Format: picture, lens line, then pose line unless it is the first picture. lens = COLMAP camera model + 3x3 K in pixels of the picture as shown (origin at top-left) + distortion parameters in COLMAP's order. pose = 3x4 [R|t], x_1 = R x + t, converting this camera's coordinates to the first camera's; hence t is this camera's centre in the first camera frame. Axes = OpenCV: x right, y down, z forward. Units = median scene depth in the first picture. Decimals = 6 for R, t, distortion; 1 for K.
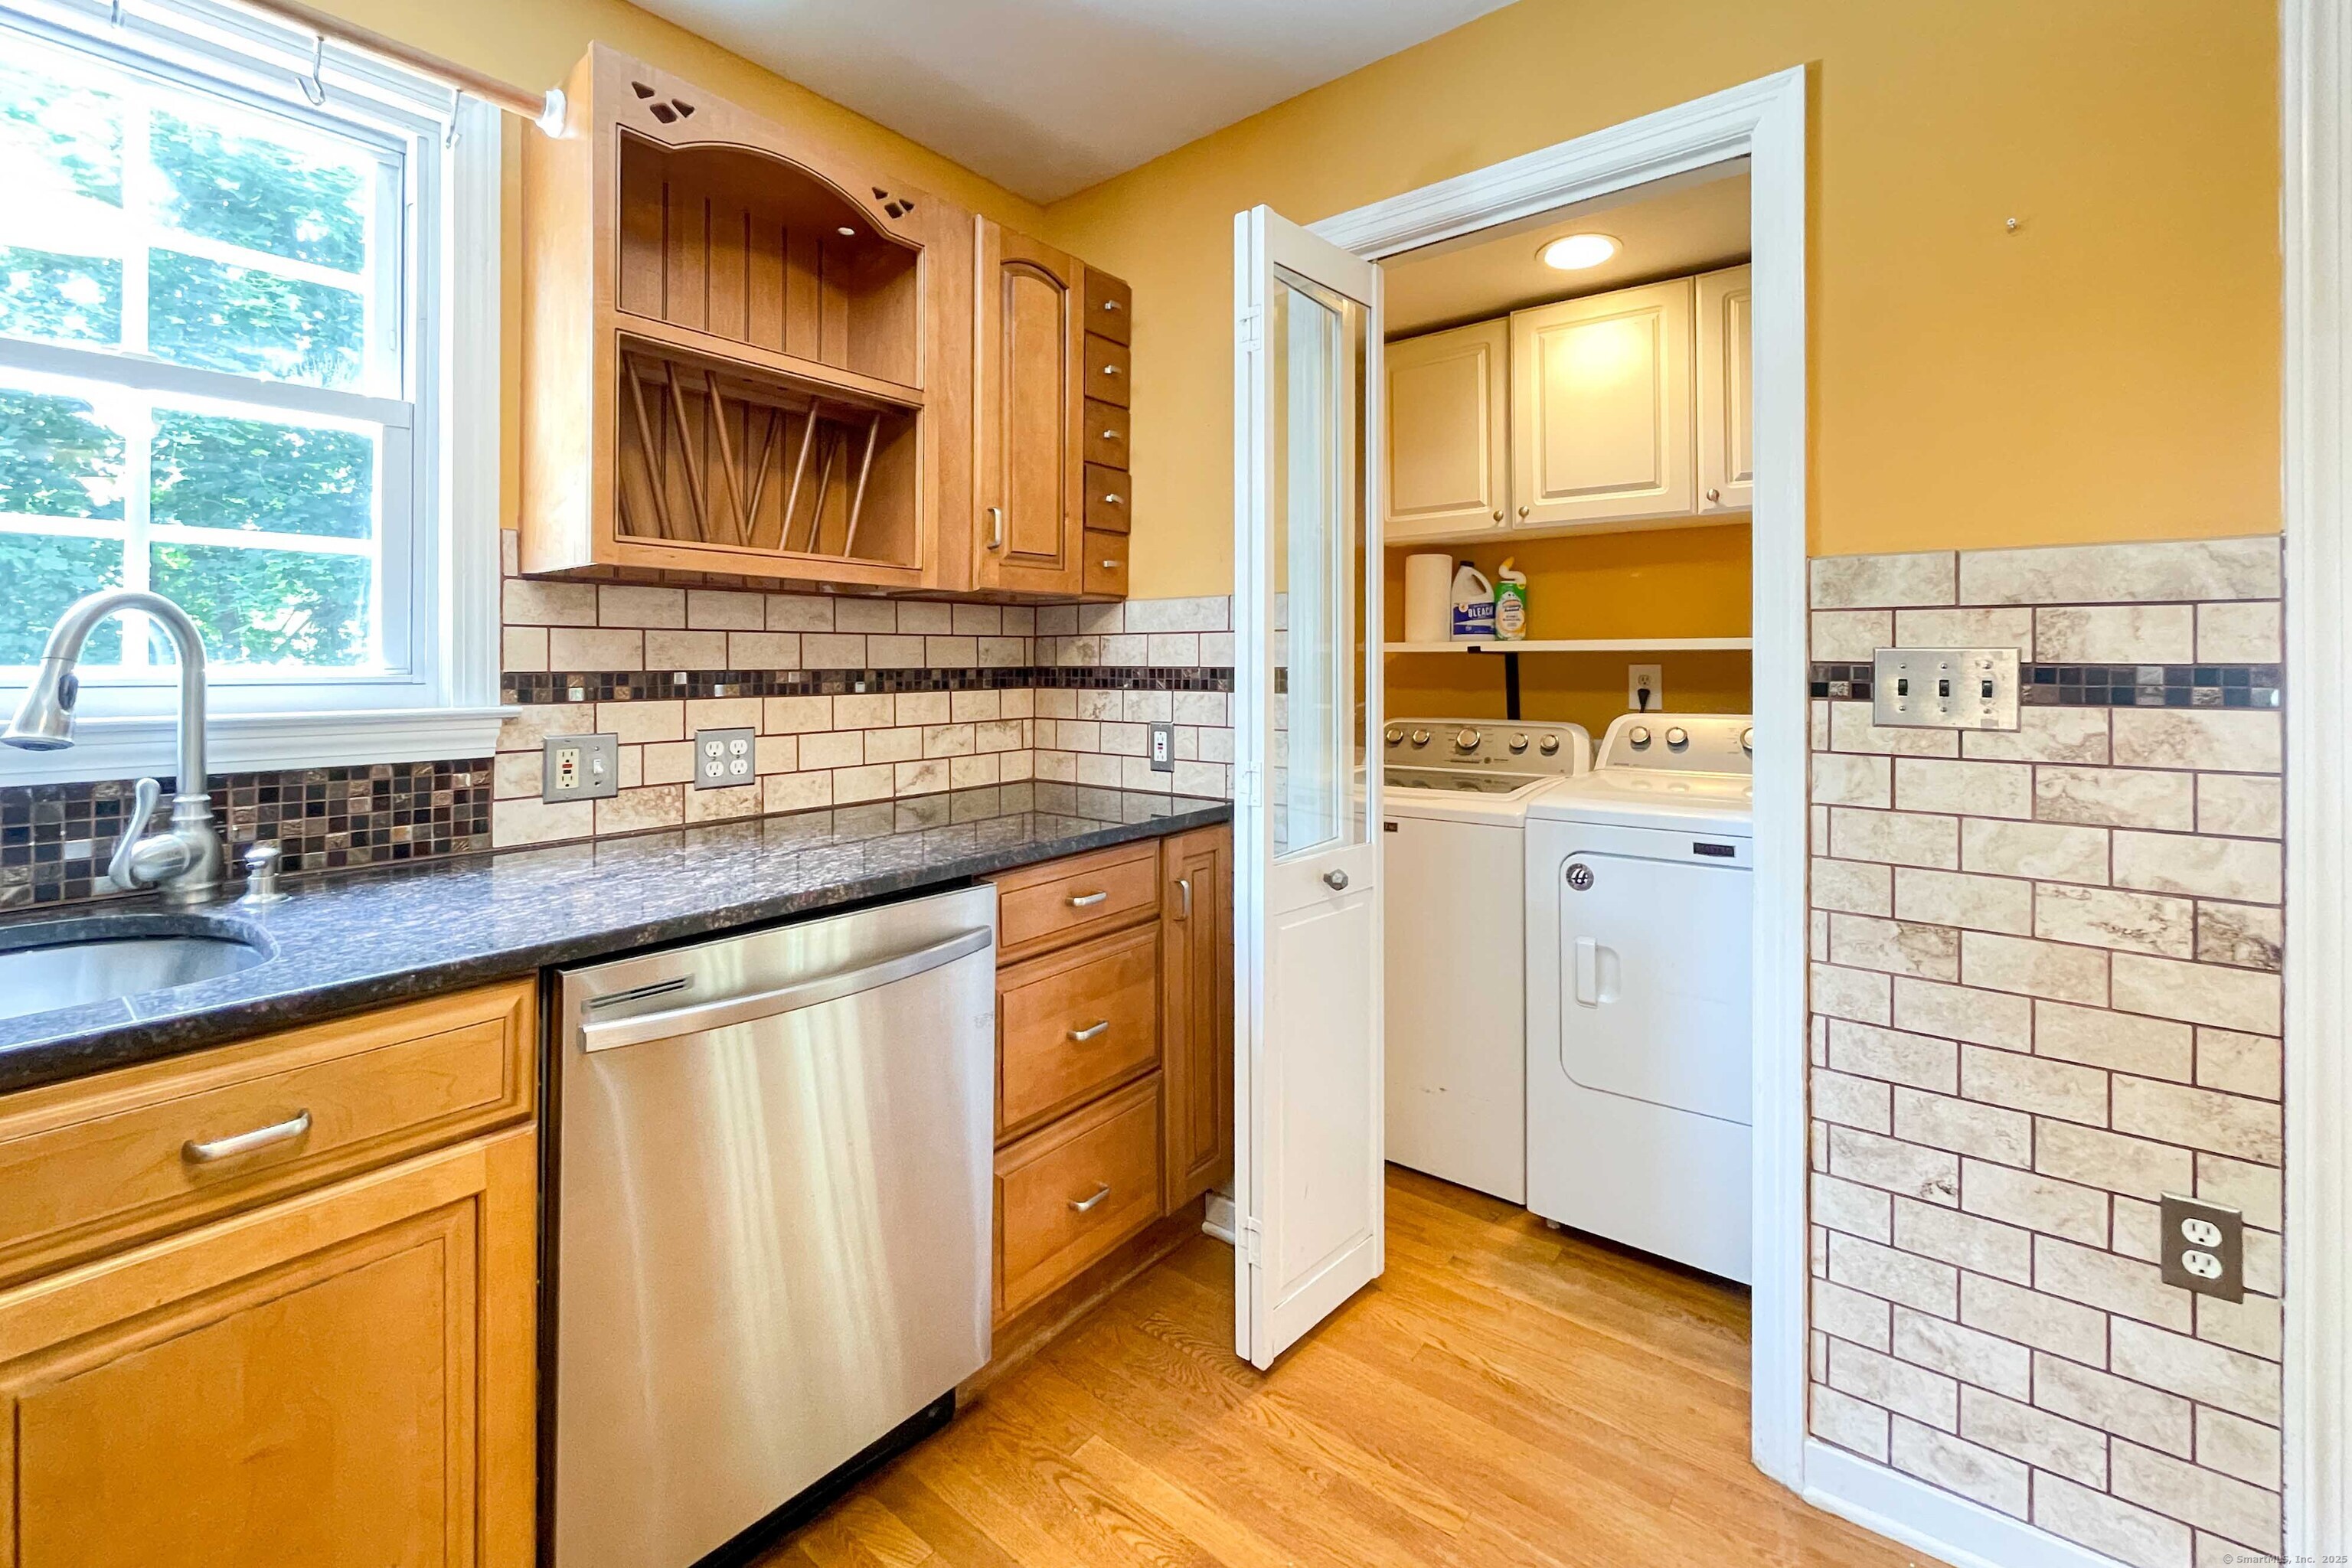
lens RADIAL K [[976.8, 0, 1159.6], [0, 976.8, 654.7], [0, 0, 1]] dist [-0.003597, 0.000617]
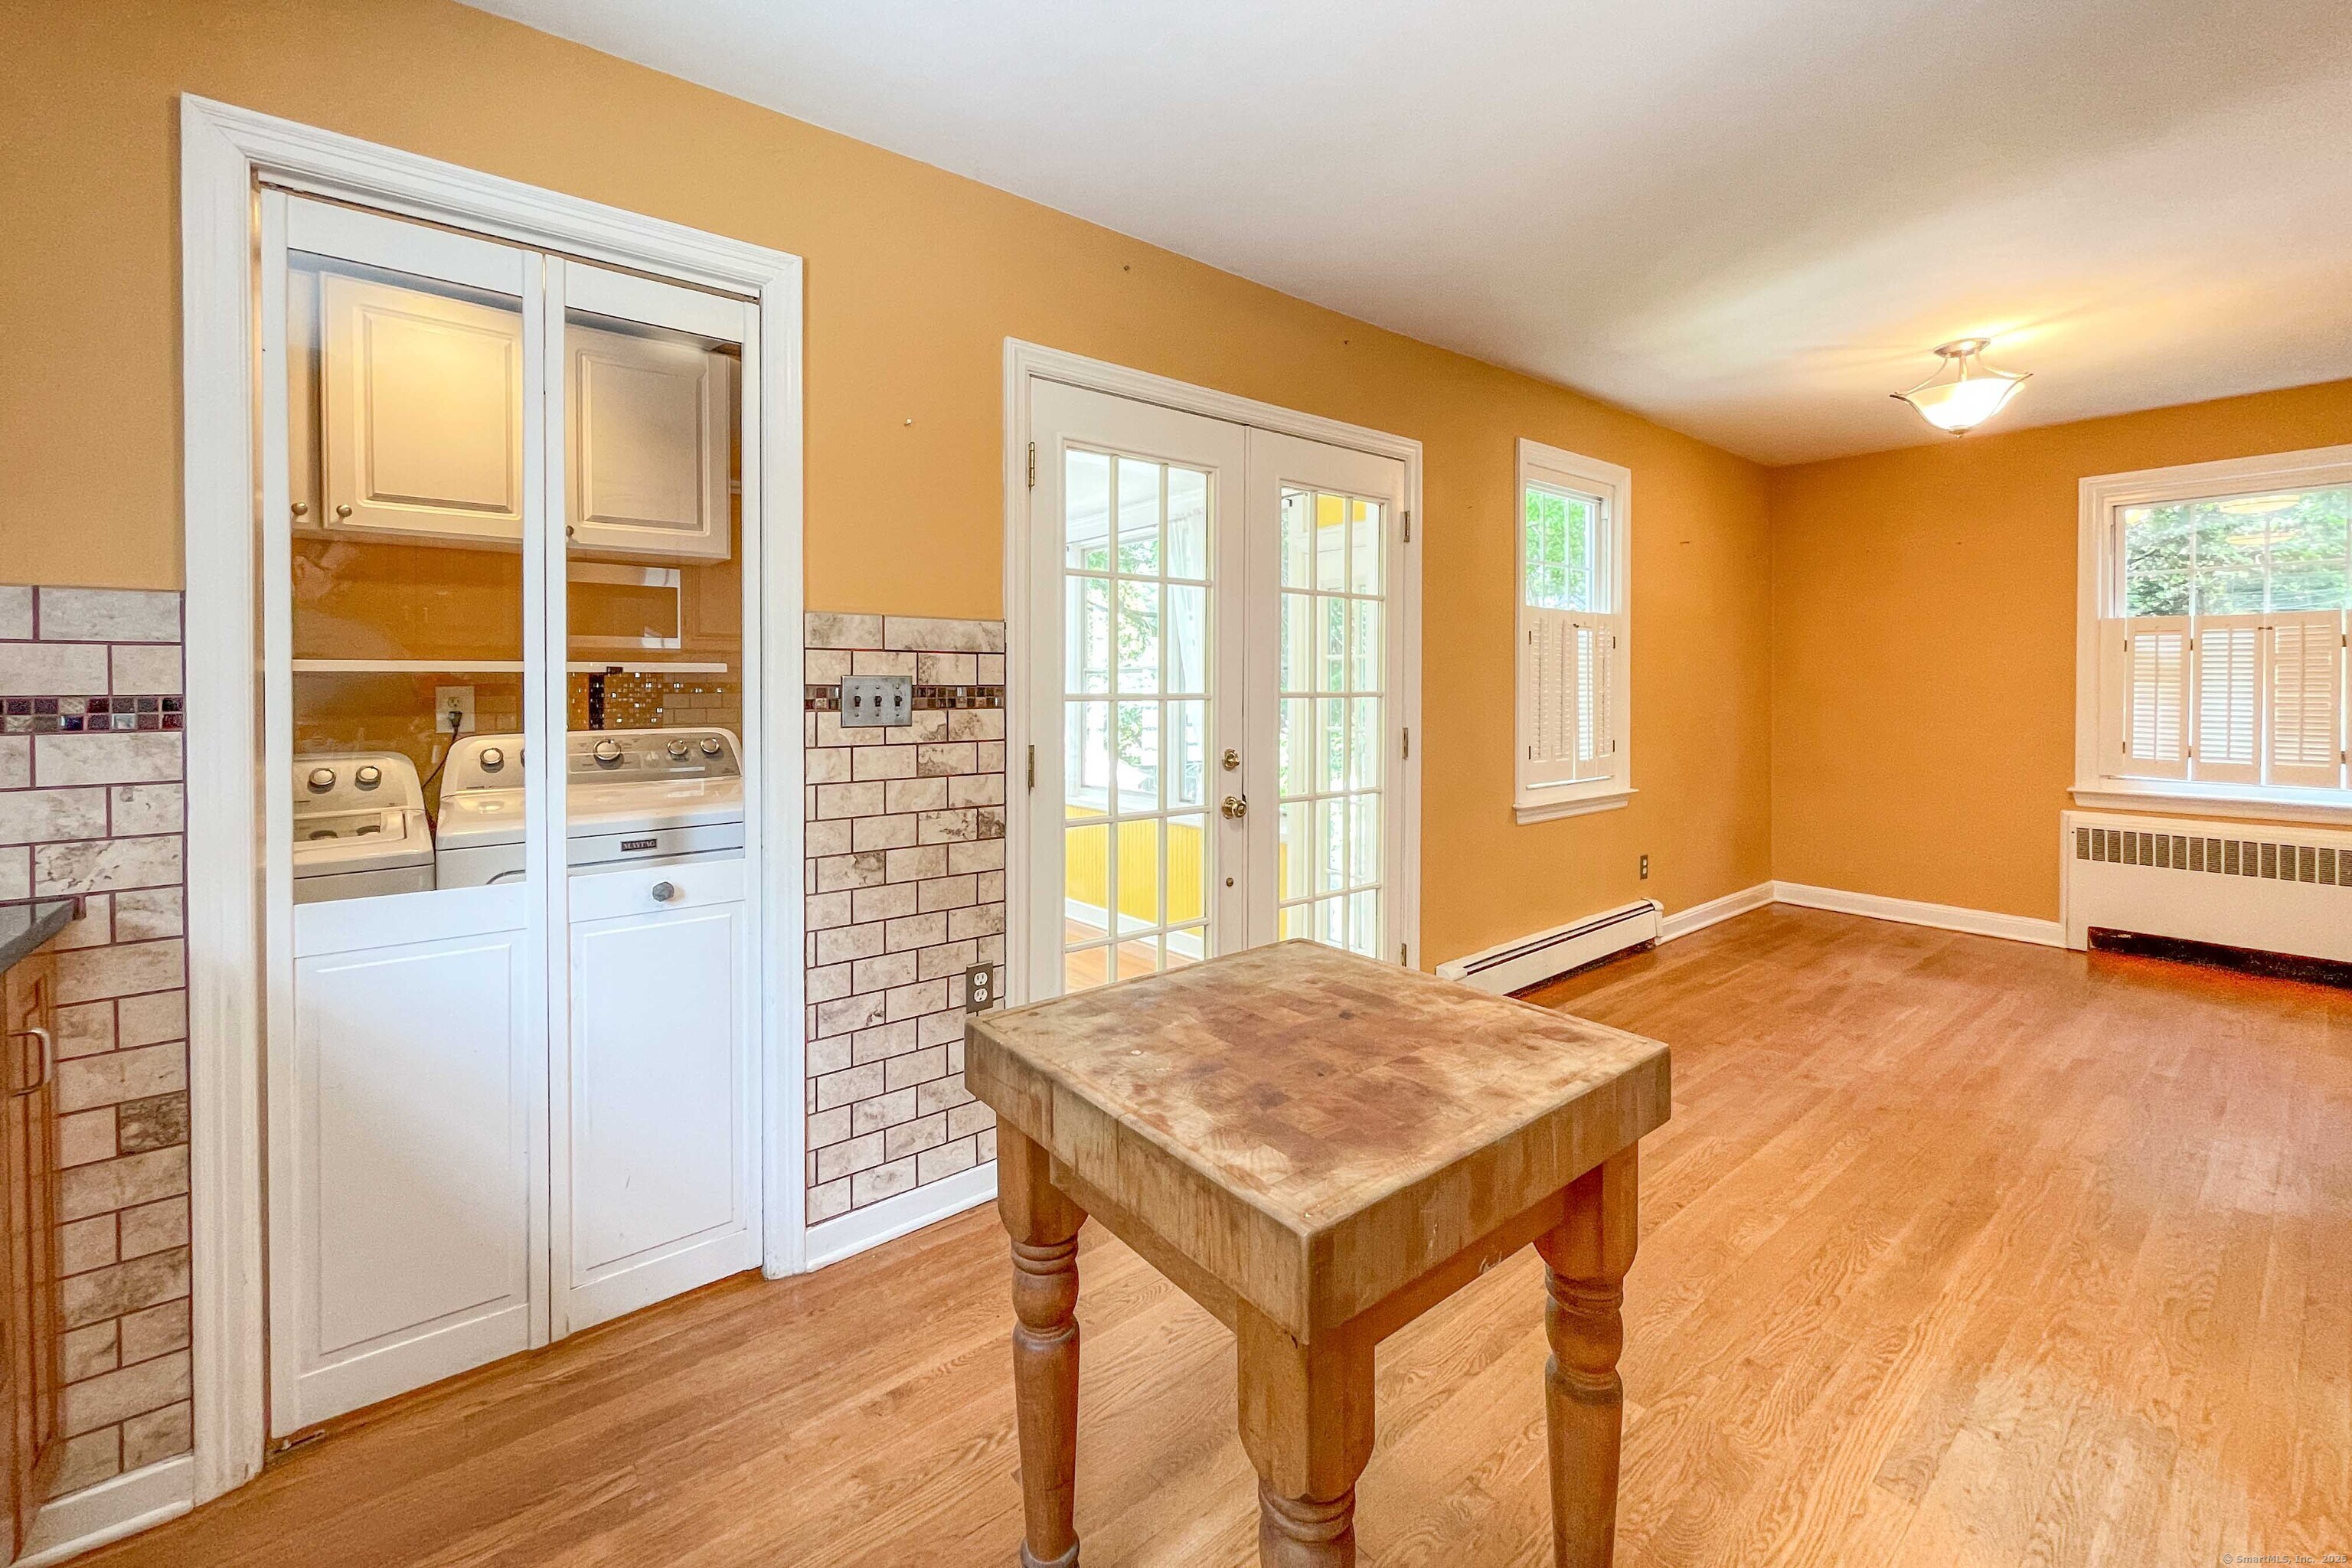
lens RADIAL K [[976.8, 0, 1182.9], [0, 976.8, 691.2], [0, 0, 1]] dist [-0.003597, 0.000617]
pose [[0.200987, -0.011986, 0.979521, -0.671437], [-0.006805, 0.999884, 0.013632, -0.006999], [-0.979570, -0.009406, 0.200882, 0.199173]]
